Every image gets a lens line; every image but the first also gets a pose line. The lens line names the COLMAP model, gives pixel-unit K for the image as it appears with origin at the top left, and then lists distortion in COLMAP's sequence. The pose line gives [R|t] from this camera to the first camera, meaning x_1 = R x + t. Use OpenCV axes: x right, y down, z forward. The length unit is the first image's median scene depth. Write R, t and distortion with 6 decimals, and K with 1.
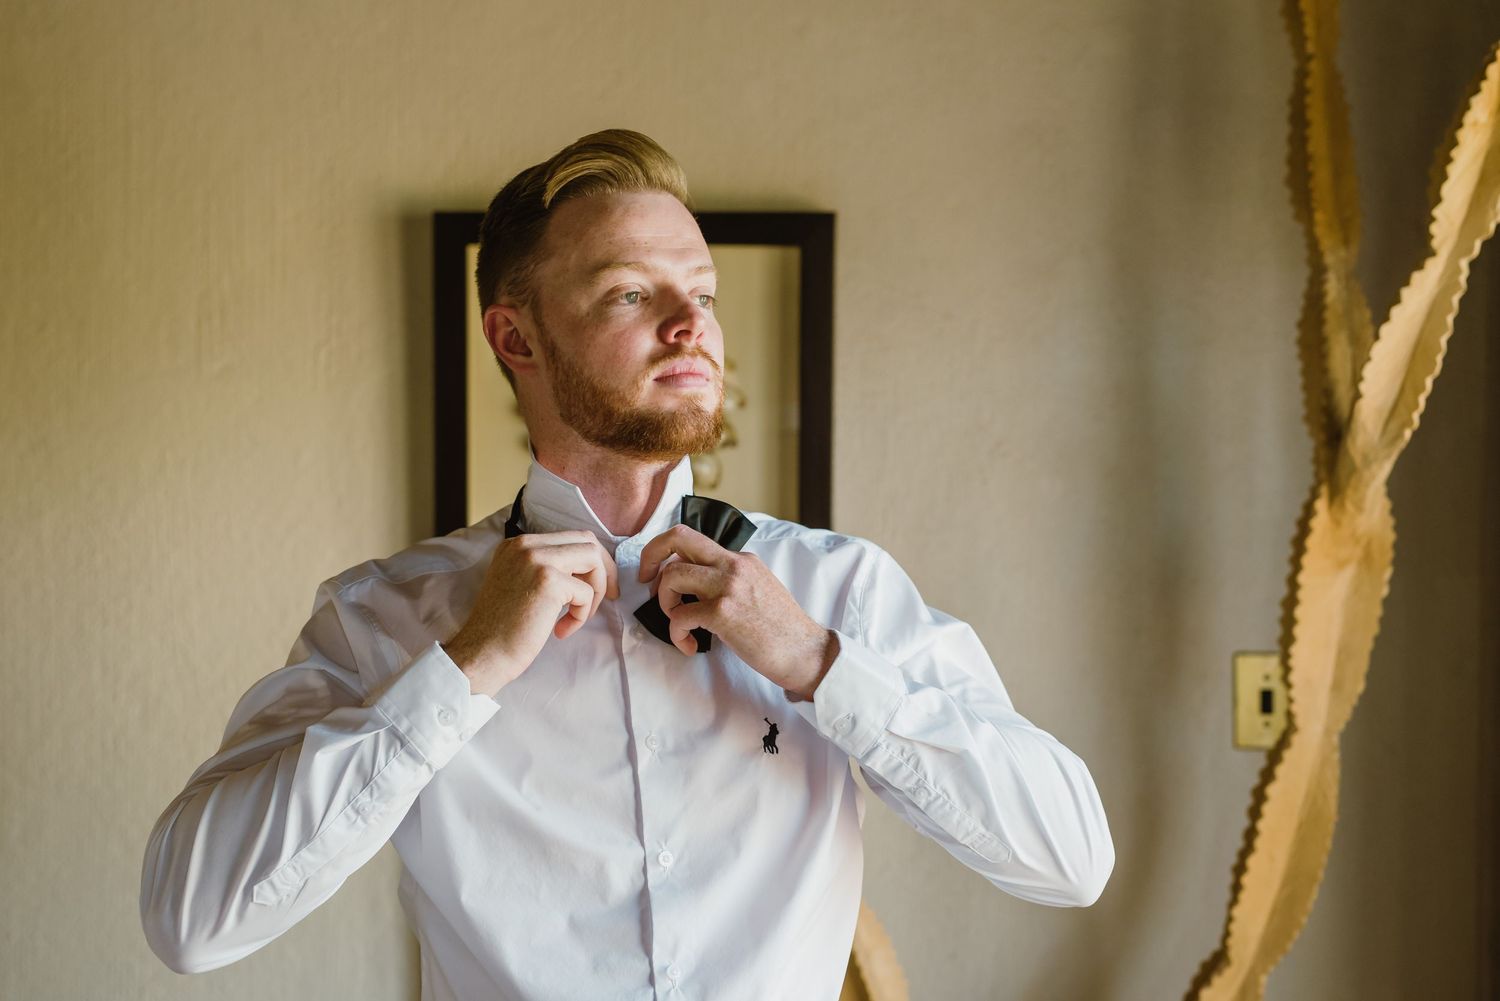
lens RADIAL K [[2093.5, 0, 762.1], [0, 2093.5, 503.0], [0, 0, 1]] dist [0.168340, 0.000000]
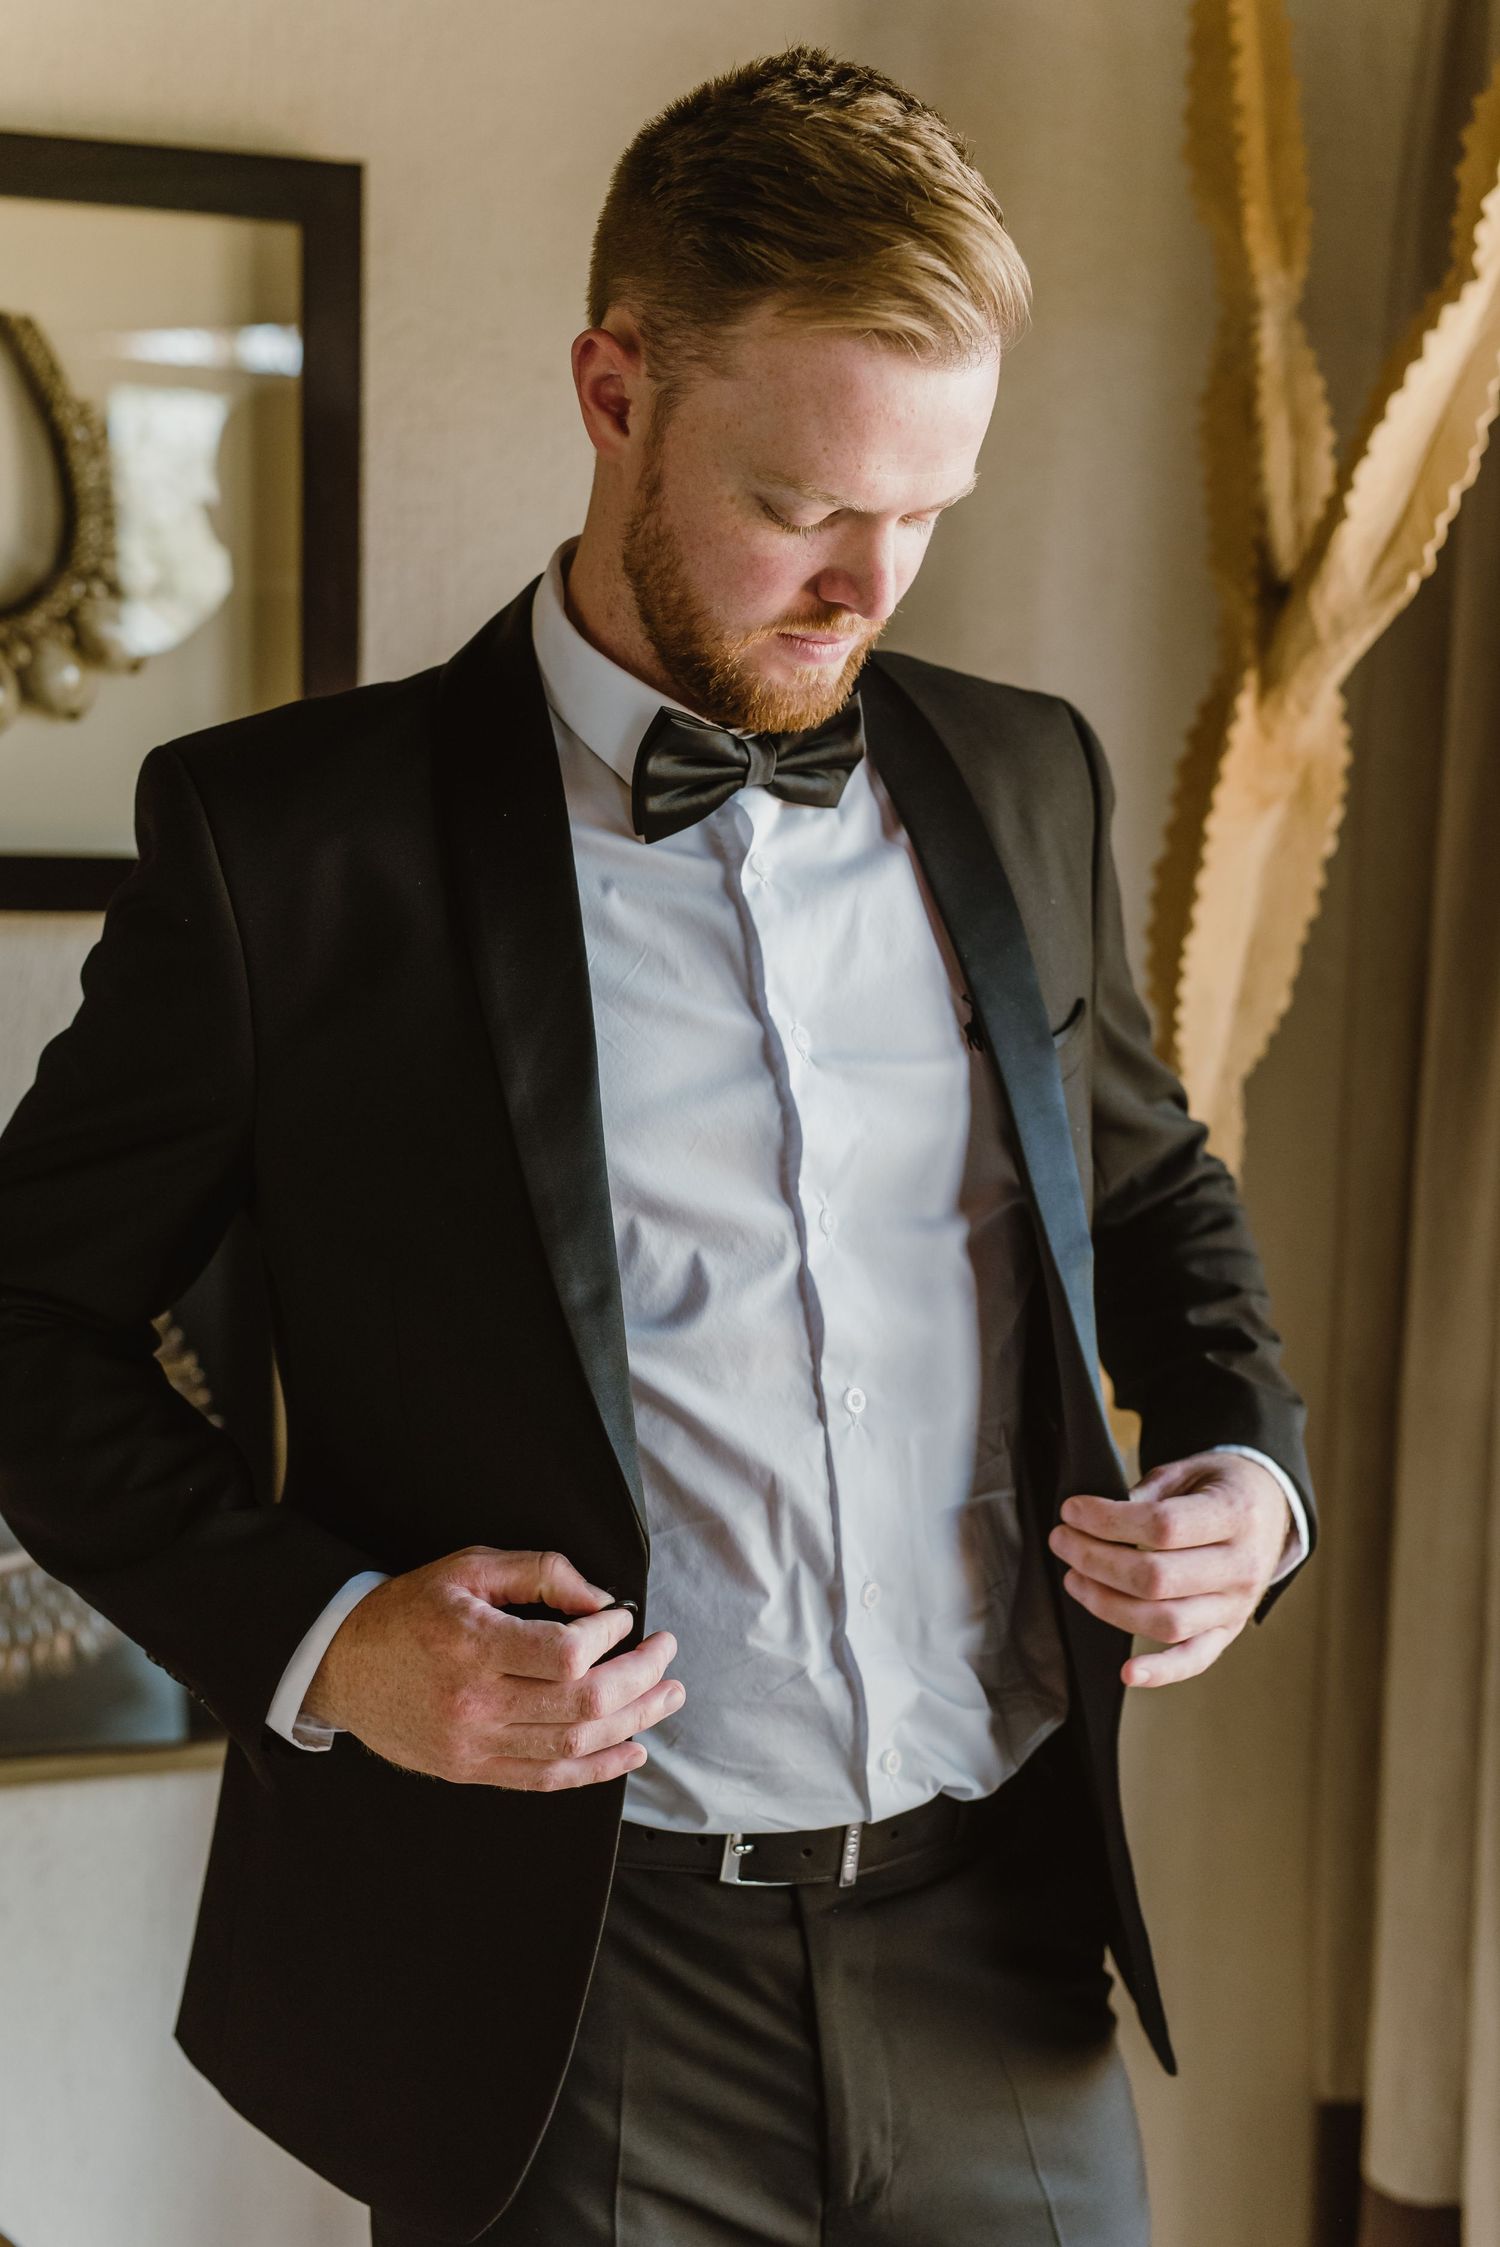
lens RADIAL K [[3264.8, 0, 754.0], [0, 3264.8, 1141.3], [0, 0, 1]] dist [0.166331, 0.000000]
pose [[0.943410, -0.024103, 0.330753, -0.184248], [-0.008355, 0.995311, 0.096363, 0.036030], [-0.331525, -0.093673, 0.938785, 0.145213]]
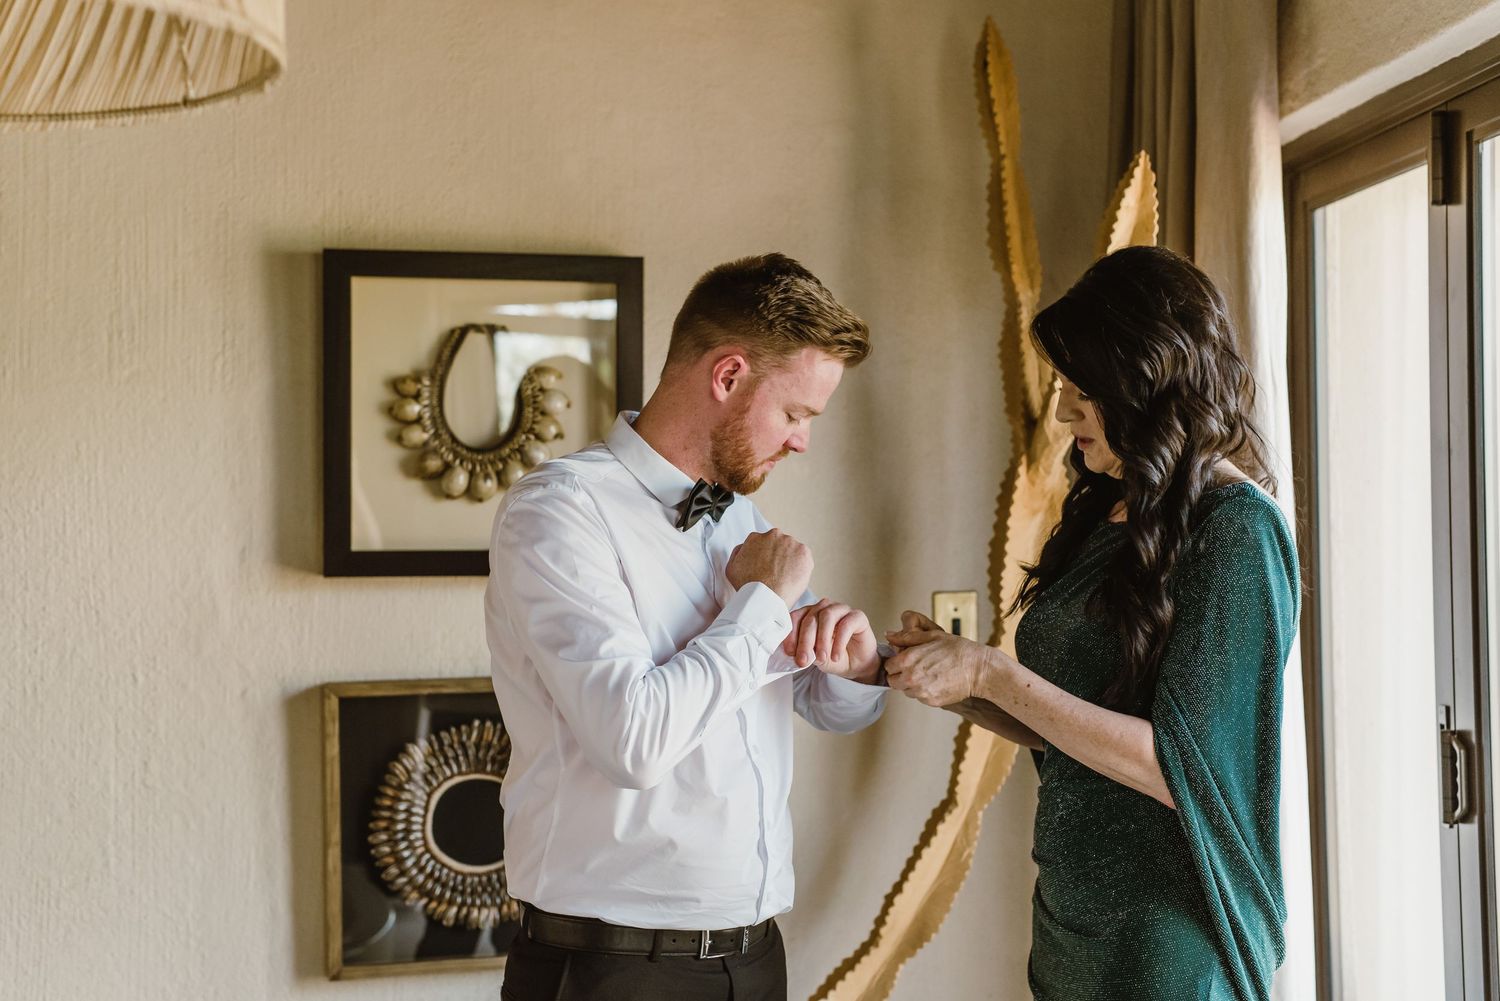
lens RADIAL K [[2179.4, 0, 743.6], [0, 2179.4, 504.2], [0, 0, 1]] dist [0.166331, 0.000000]
pose [[0.963612, -0.005940, 0.267238, -0.303982], [0.016379, 0.999187, -0.036850, 0.073919], [-0.266802, 0.039887, 0.962926, -0.354385]]
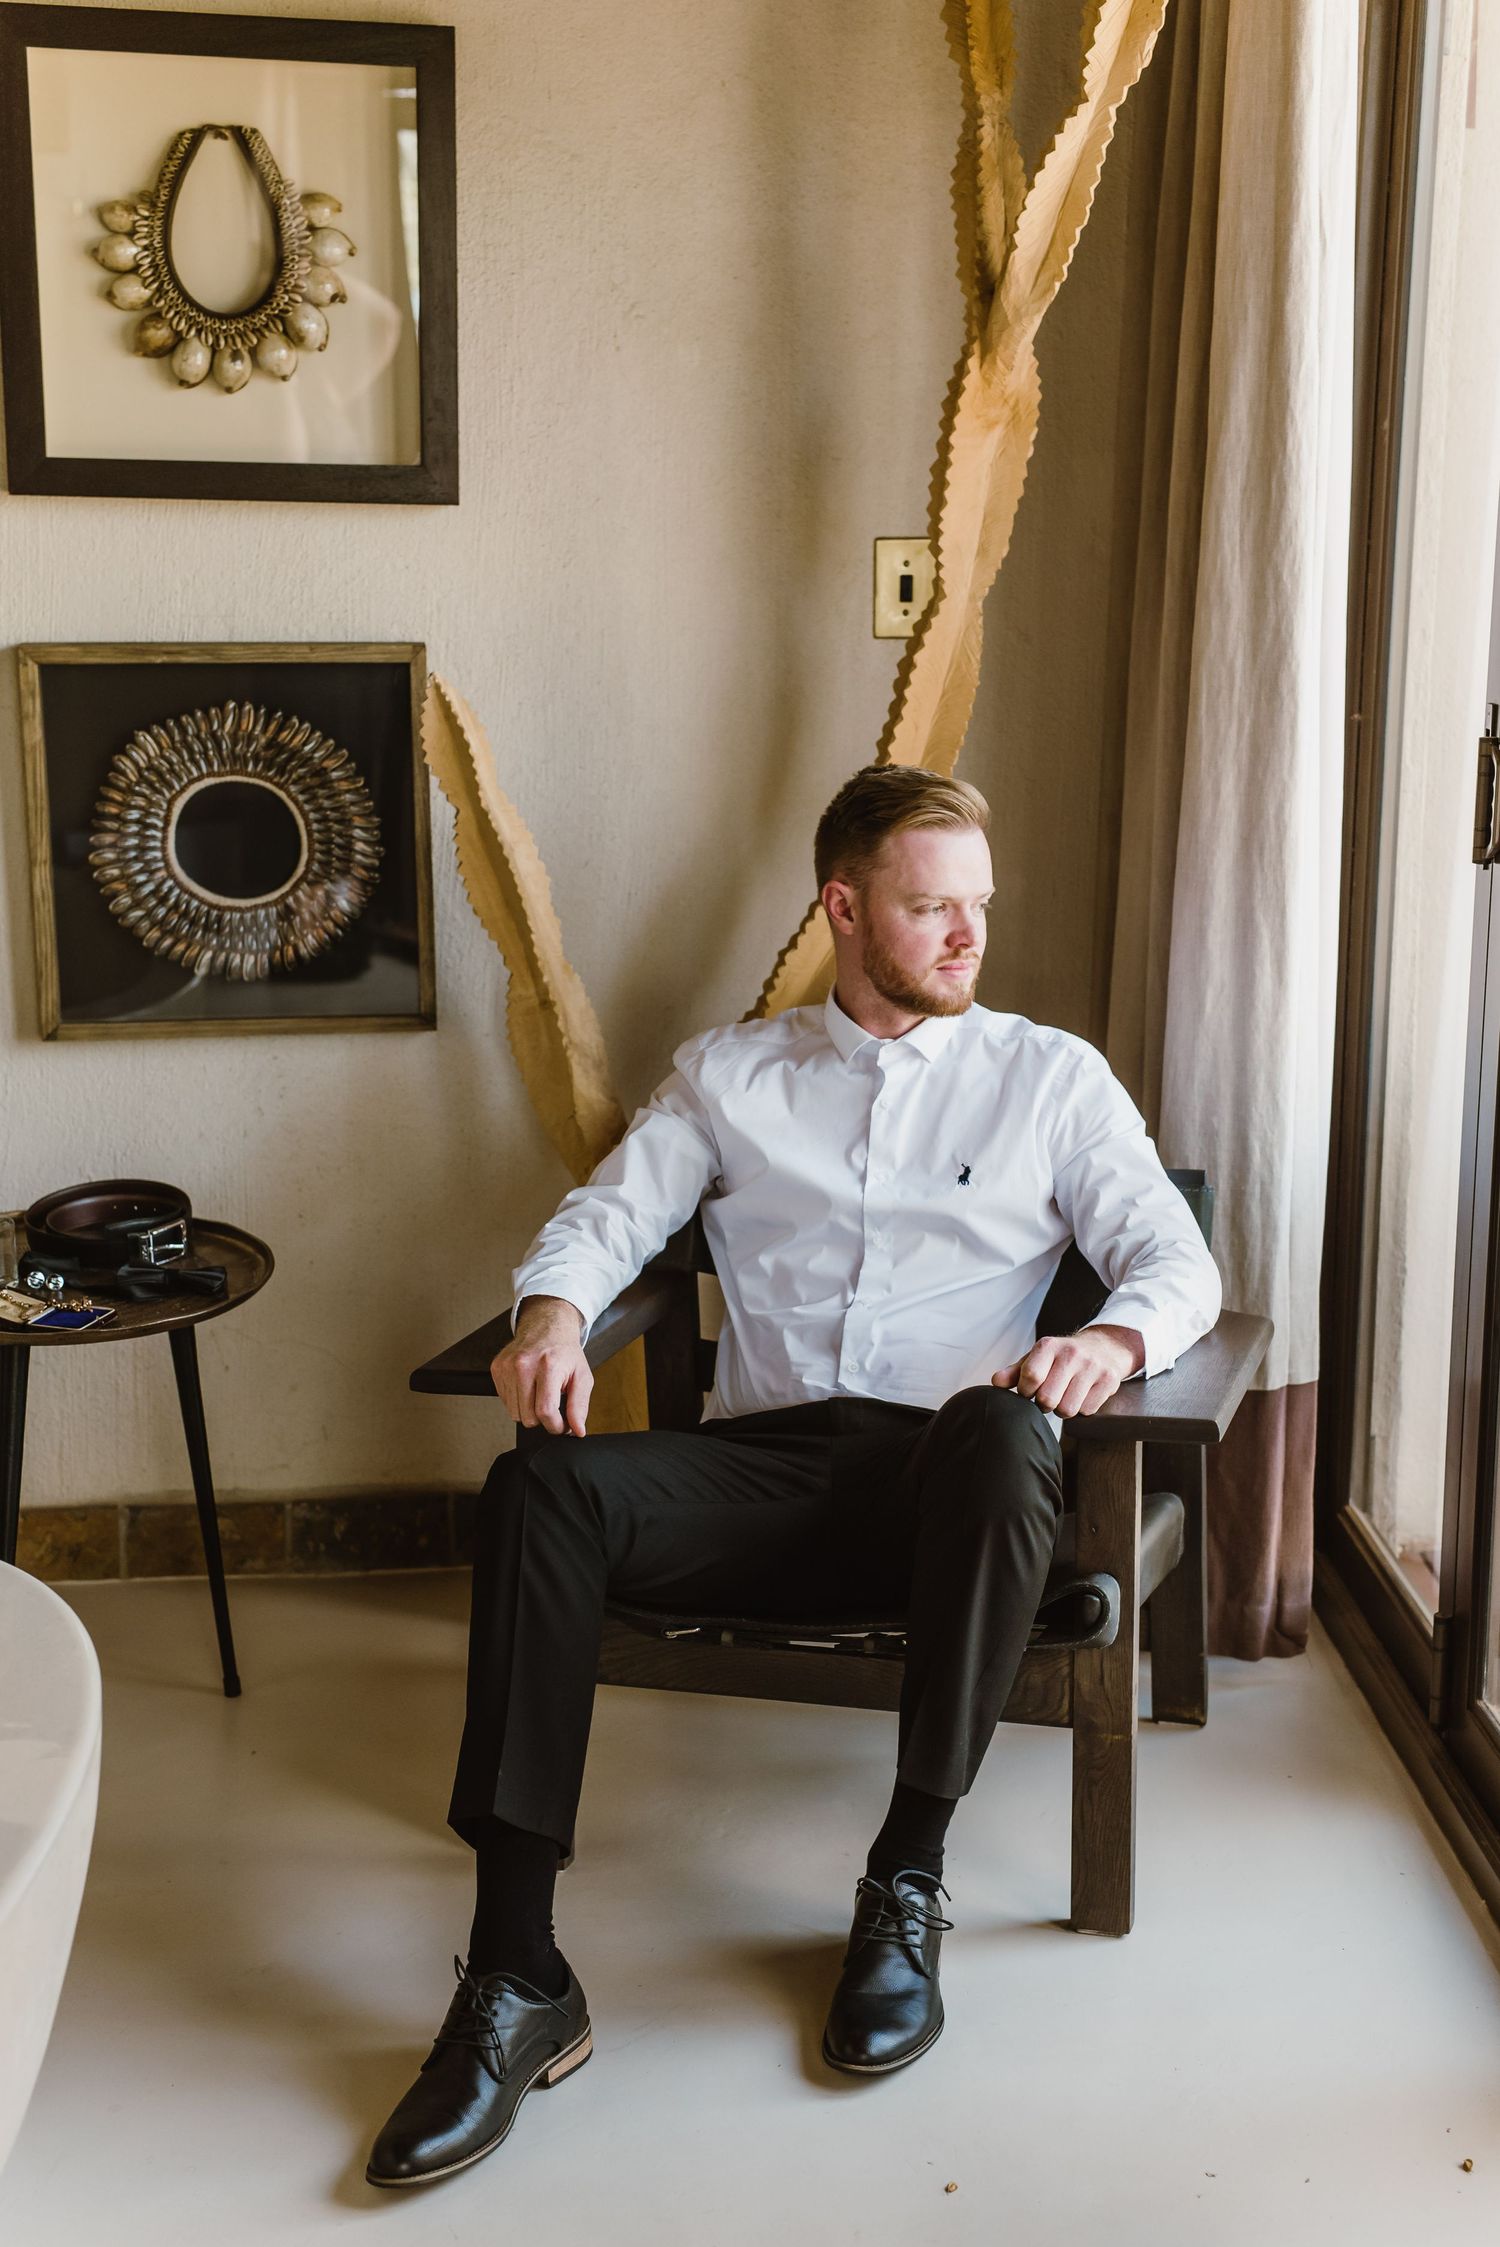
lens RADIAL K [[3264.8, 0, 764.4], [0, 3264.8, 1140.2], [0, 0, 1]] dist [0.166331, 0.000000]
pose [[0.974025, -0.038880, 0.223076, -0.194686], [-0.003032, 0.982821, 0.184537, 0.074375], [-0.226419, -0.180420, 0.957175, -0.538102]]
